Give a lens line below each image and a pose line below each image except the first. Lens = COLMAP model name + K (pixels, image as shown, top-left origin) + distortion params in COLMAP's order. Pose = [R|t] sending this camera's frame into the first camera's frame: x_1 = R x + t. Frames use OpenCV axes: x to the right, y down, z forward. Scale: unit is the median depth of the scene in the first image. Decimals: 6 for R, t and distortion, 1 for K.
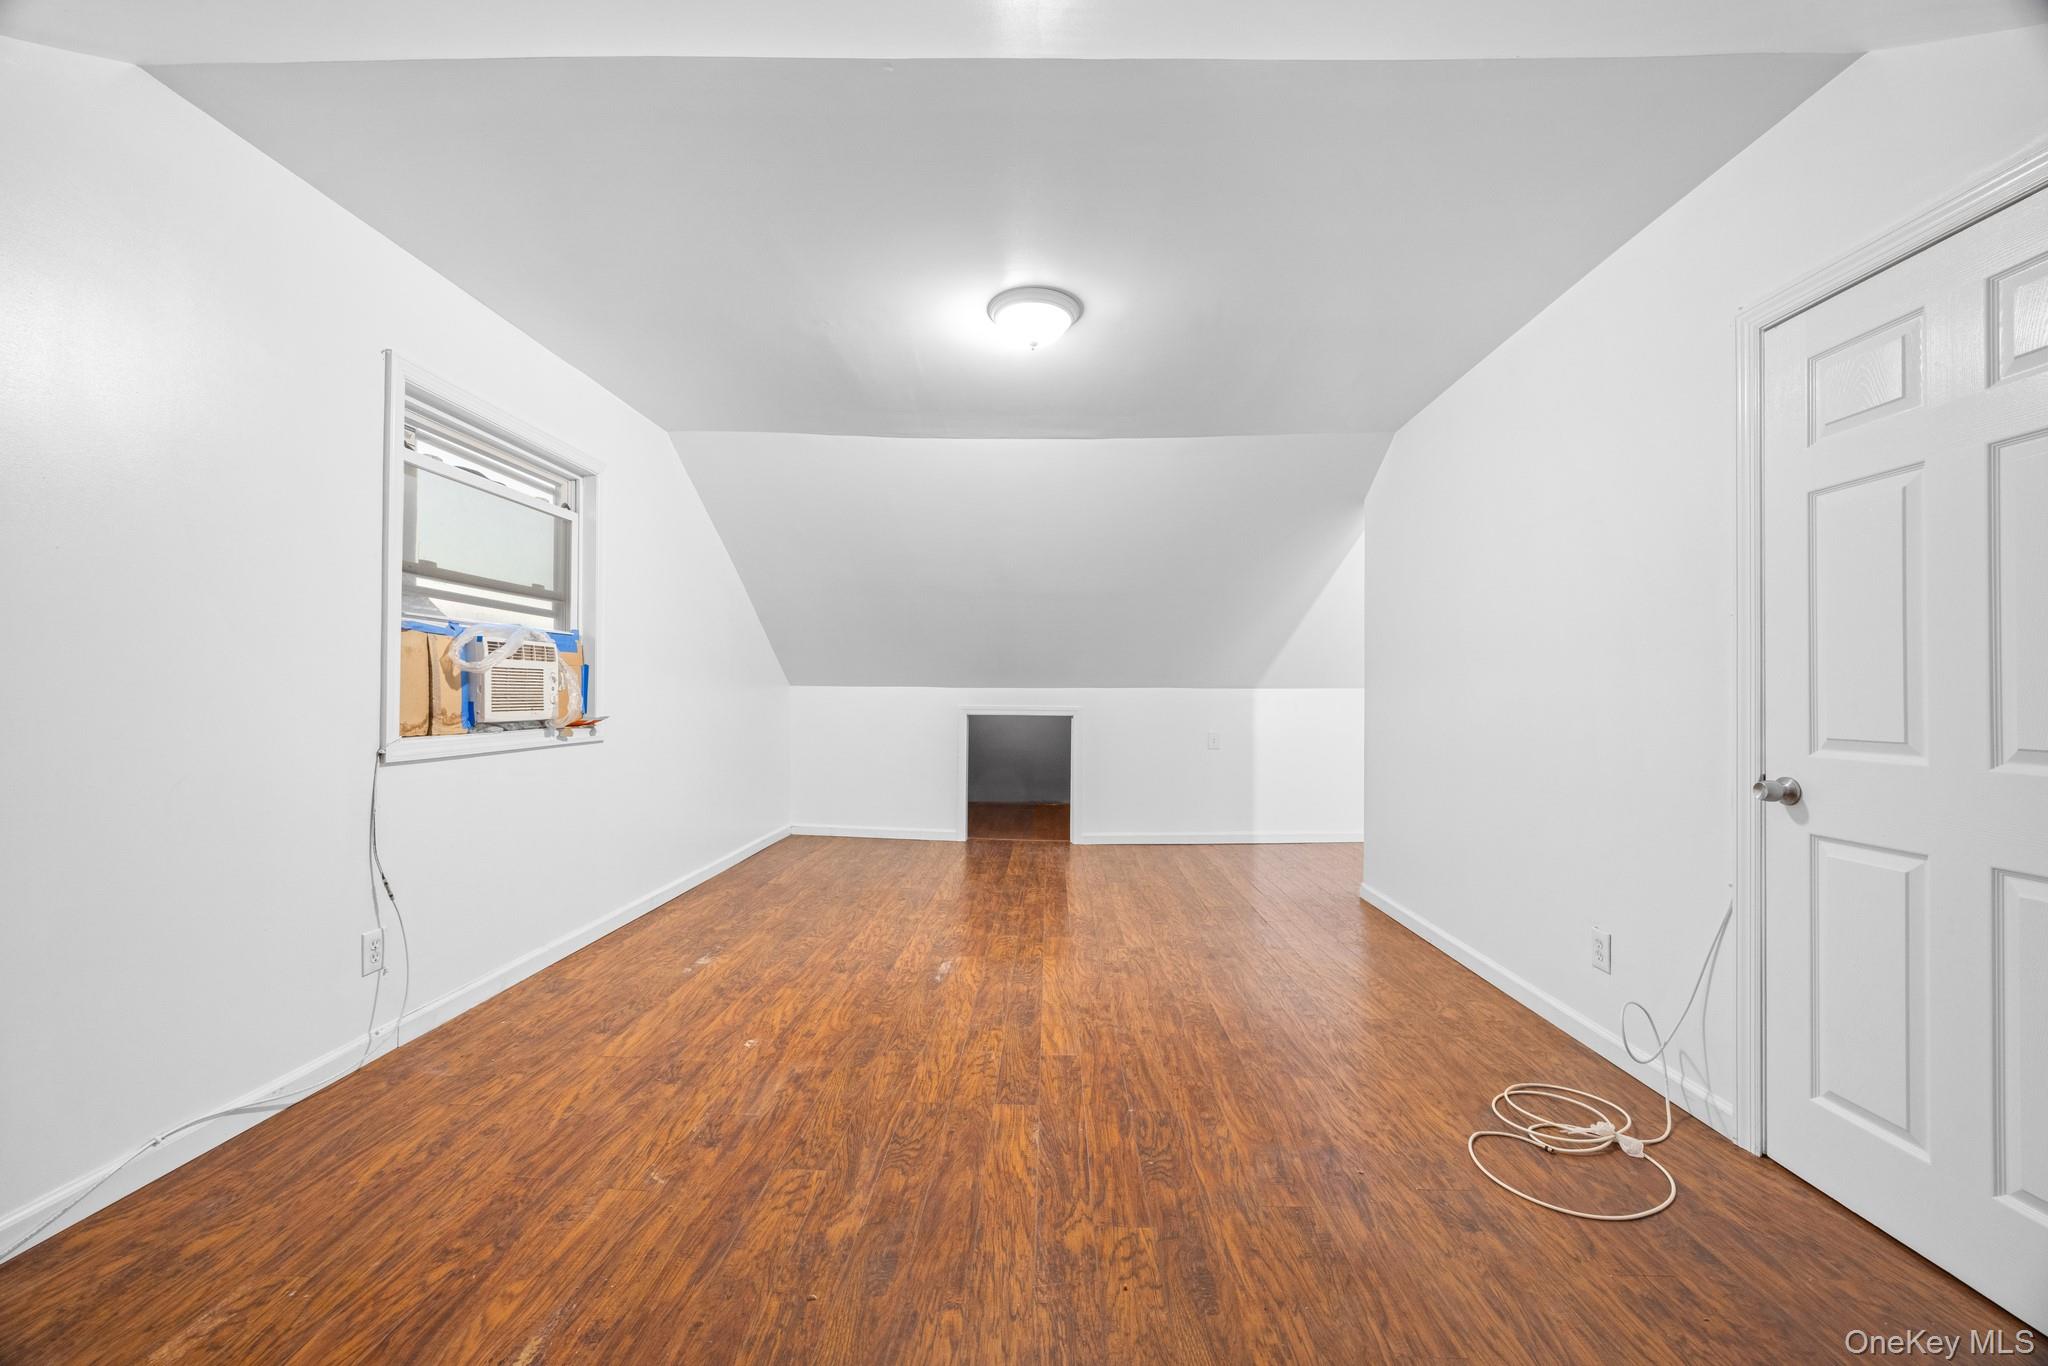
lens RADIAL K [[781.5, 0, 1036.3], [0, 781.5, 693.2], [0, 0, 1]] dist [-0.000579, -0.000017]
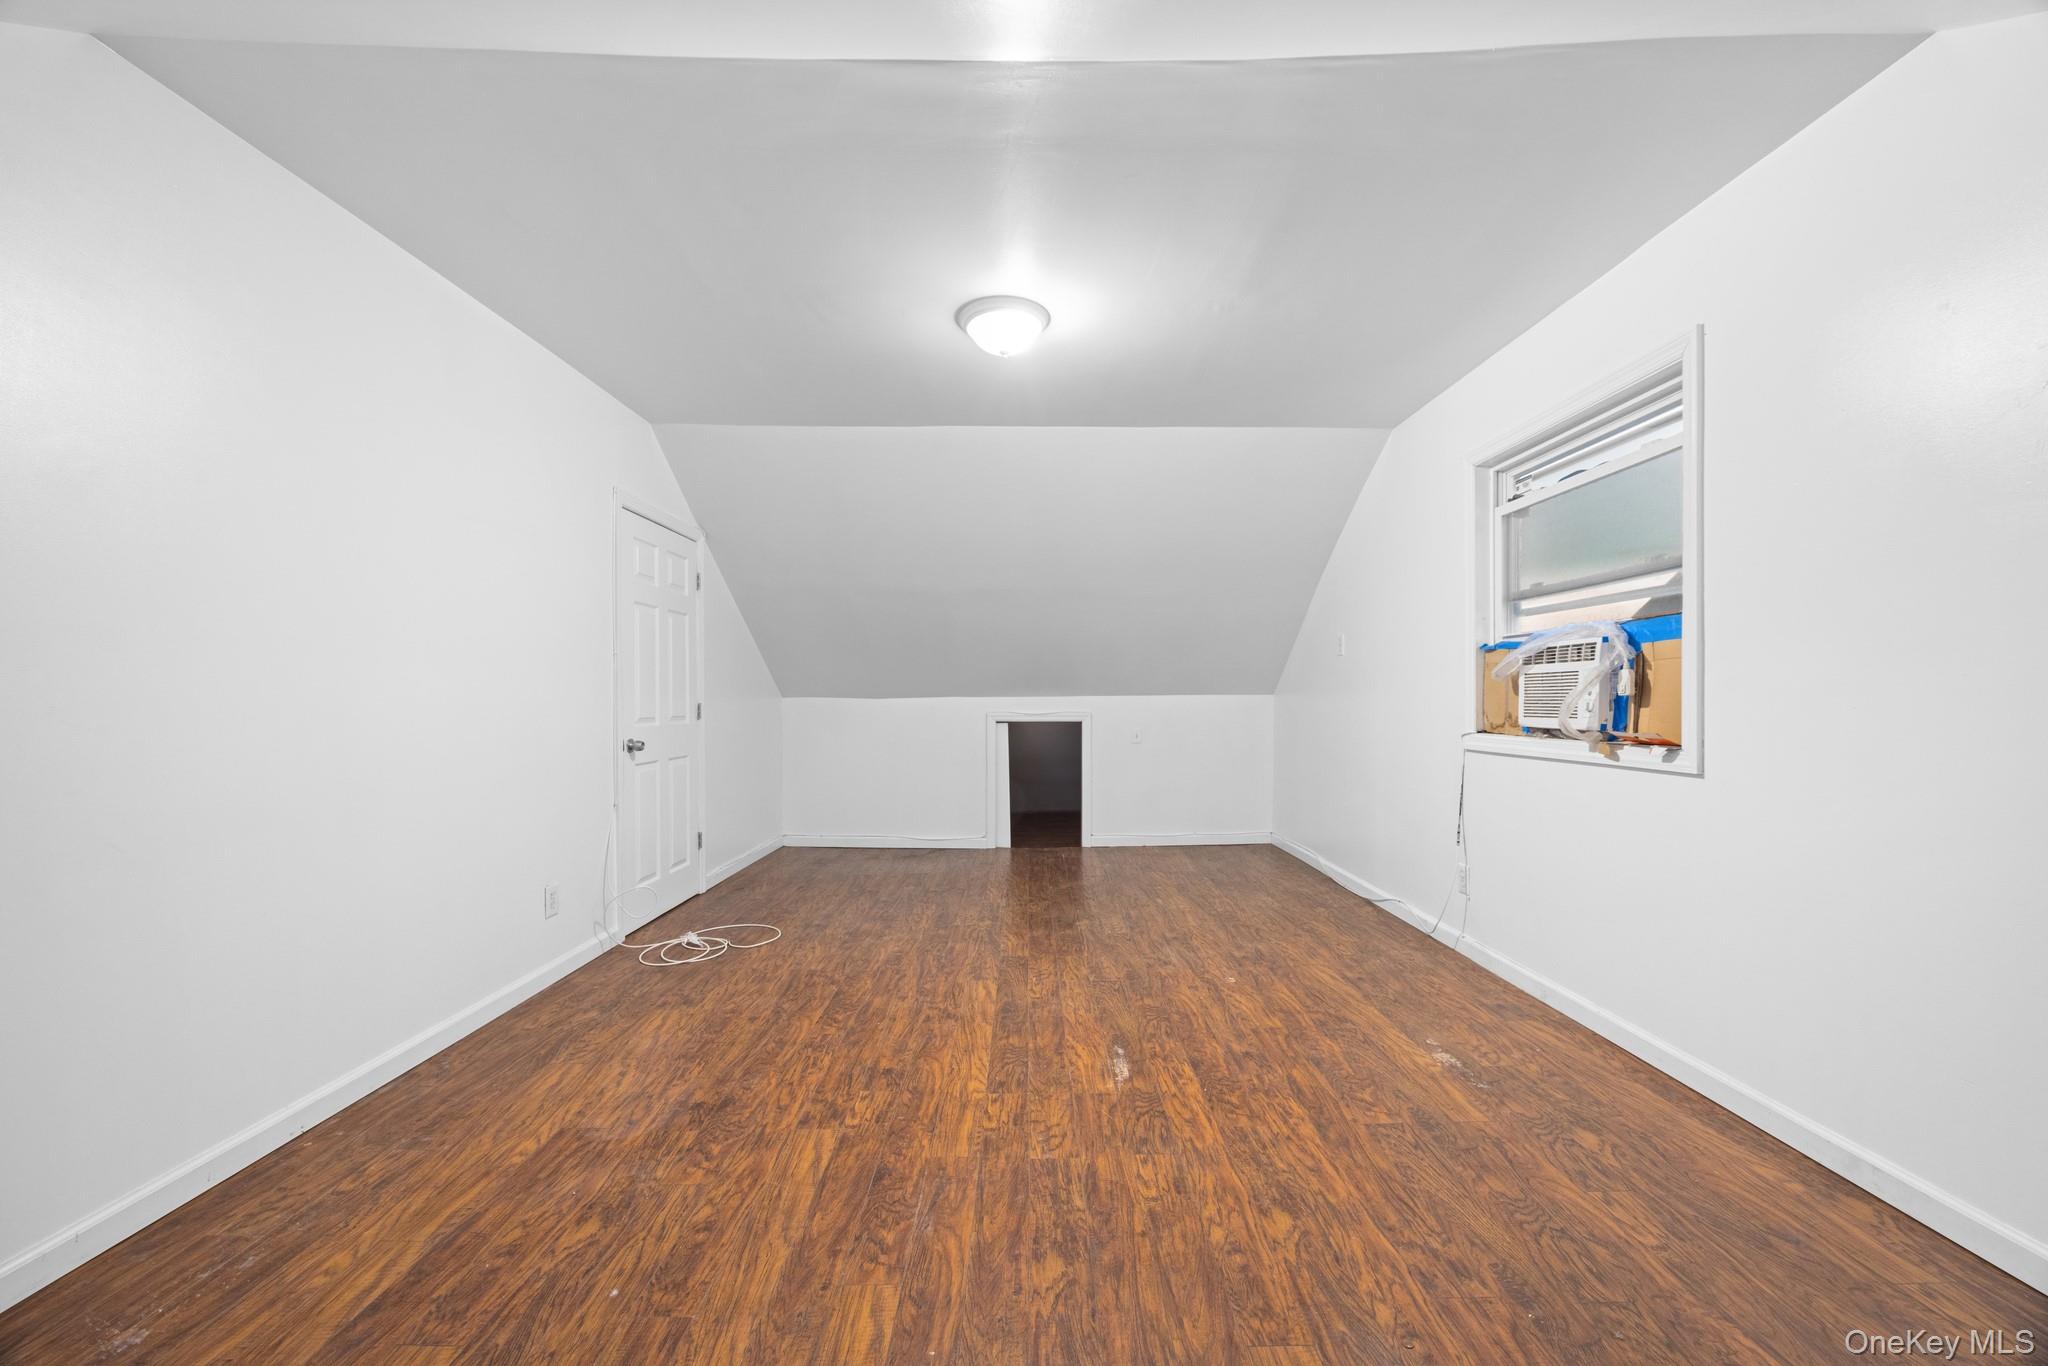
lens RADIAL K [[781.5, 0, 1036.3], [0, 781.5, 693.2], [0, 0, 1]] dist [-0.000579, -0.000017]
pose [[-0.999517, -0.002971, -0.030943, -0.014739], [-0.002626, 0.999934, -0.011190, 0.006000], [0.030974, -0.011104, -0.999459, 1.992771]]
